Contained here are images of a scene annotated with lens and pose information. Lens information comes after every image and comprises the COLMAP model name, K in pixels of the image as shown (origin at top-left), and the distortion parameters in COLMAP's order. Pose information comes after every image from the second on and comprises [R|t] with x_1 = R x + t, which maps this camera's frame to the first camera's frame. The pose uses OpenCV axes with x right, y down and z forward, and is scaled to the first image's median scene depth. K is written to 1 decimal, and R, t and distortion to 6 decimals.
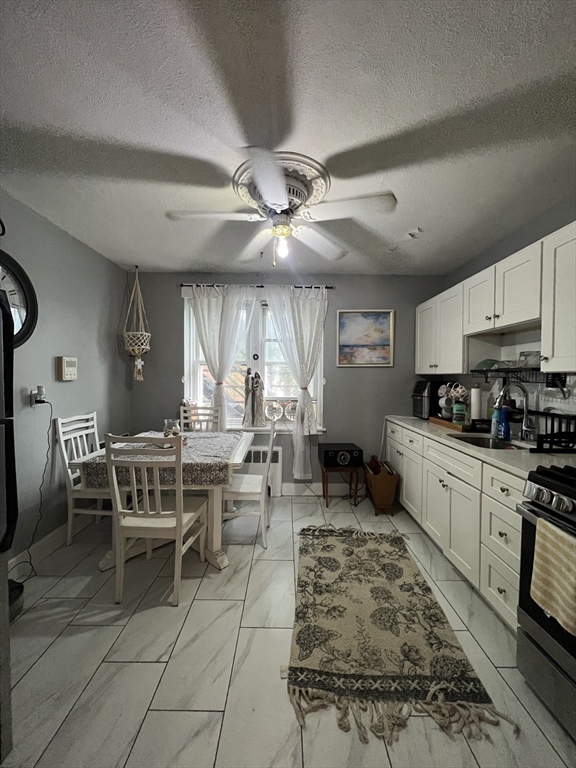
lens RADIAL K [[313.1, 0, 289.3], [0, 313.1, 382.4], [0, 0, 1]] dist [-0.007374, 0.001385]
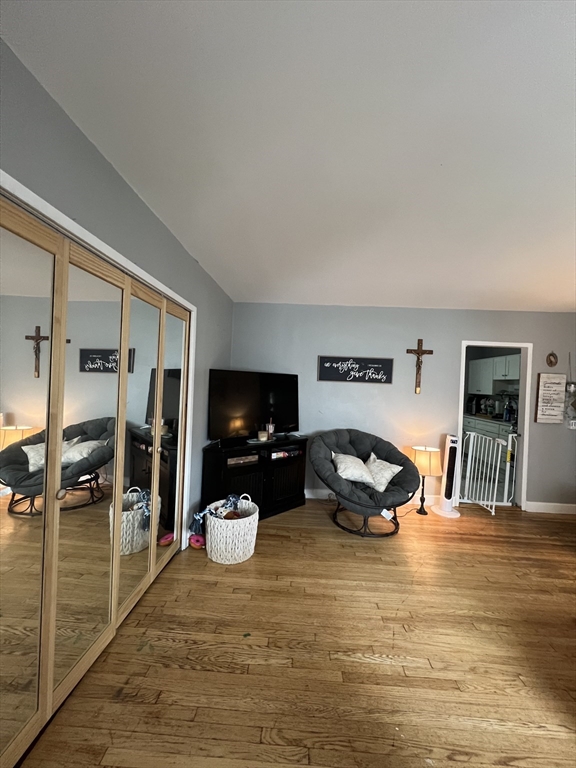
lens RADIAL K [[313.1, 0, 288.7], [0, 313.1, 383.9], [0, 0, 1]] dist [-0.007374, 0.001385]
pose [[0.998069, 0.033235, -0.052480, -0.989974], [-0.033980, 0.999333, -0.013372, -0.029887], [0.052001, 0.015129, 0.998532, -1.657160]]
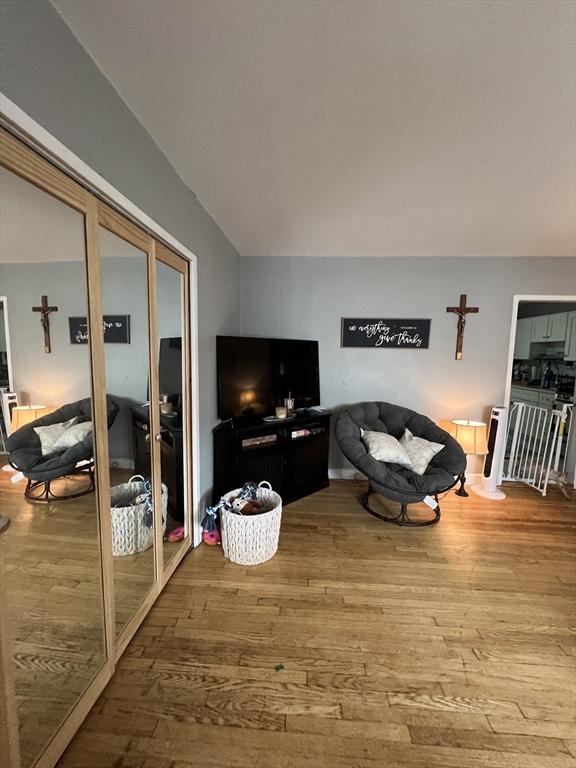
lens RADIAL K [[313.1, 0, 289.1], [0, 313.1, 383.9], [0, 0, 1]] dist [-0.007374, 0.001385]
pose [[0.997300, 0.015963, -0.071681, -1.058293], [-0.009958, 0.996469, 0.083367, -0.024199], [0.072759, -0.082428, 0.993938, -1.445760]]
